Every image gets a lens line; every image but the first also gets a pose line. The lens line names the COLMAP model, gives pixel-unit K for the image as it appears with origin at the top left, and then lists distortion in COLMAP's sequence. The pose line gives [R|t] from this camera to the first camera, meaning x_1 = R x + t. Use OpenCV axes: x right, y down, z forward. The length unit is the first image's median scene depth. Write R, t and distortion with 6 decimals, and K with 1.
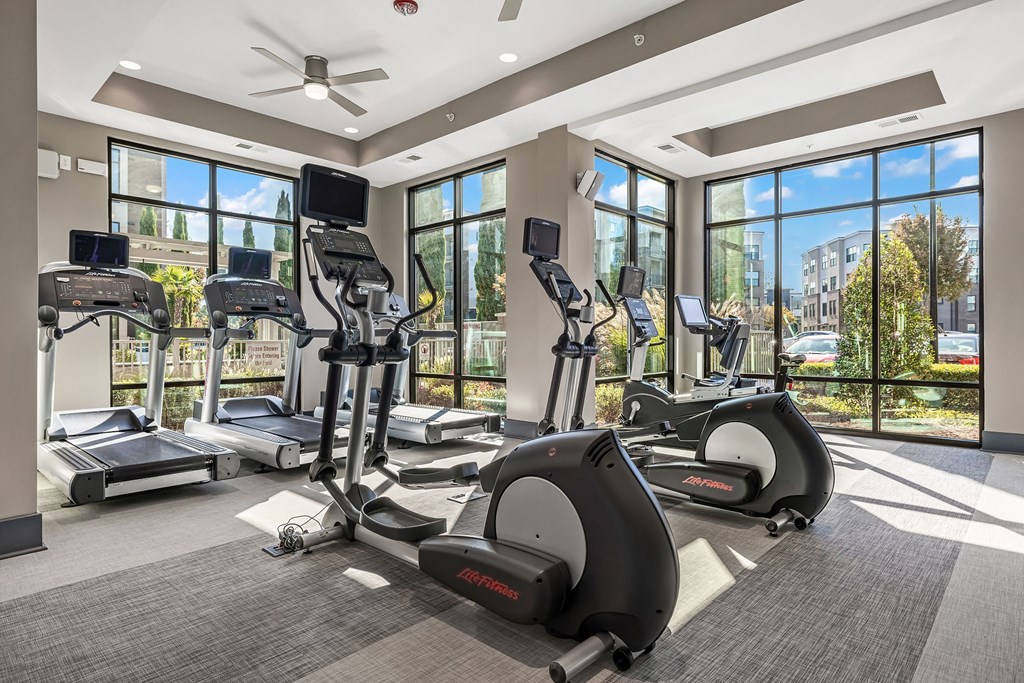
lens RADIAL K [[565.6, 0, 513.5], [0, 565.6, 346.6], [0, 0, 1]] dist [0.000661, -0.000324]
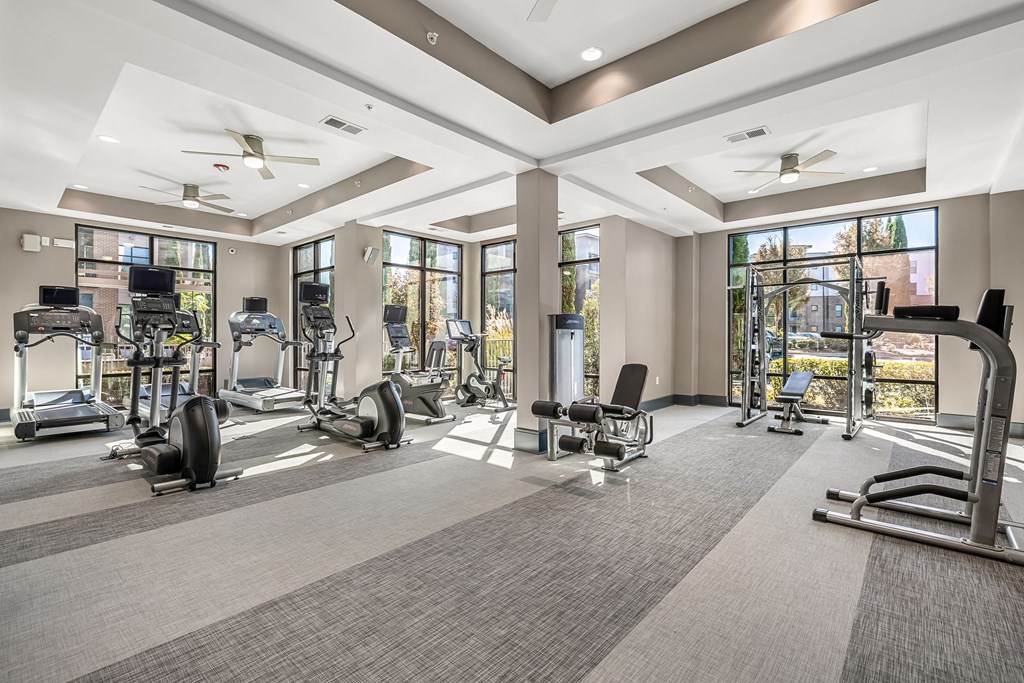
lens RADIAL K [[460.5, 0, 512.0], [0, 460.5, 341.5], [0, 0, 1]] dist [0.001849, 0.000473]
pose [[0.999762, 0.003191, 0.021586, 0.594759], [-0.003173, 0.999995, -0.000858, -0.038245], [-0.021588, 0.000790, 0.999767, -0.413894]]
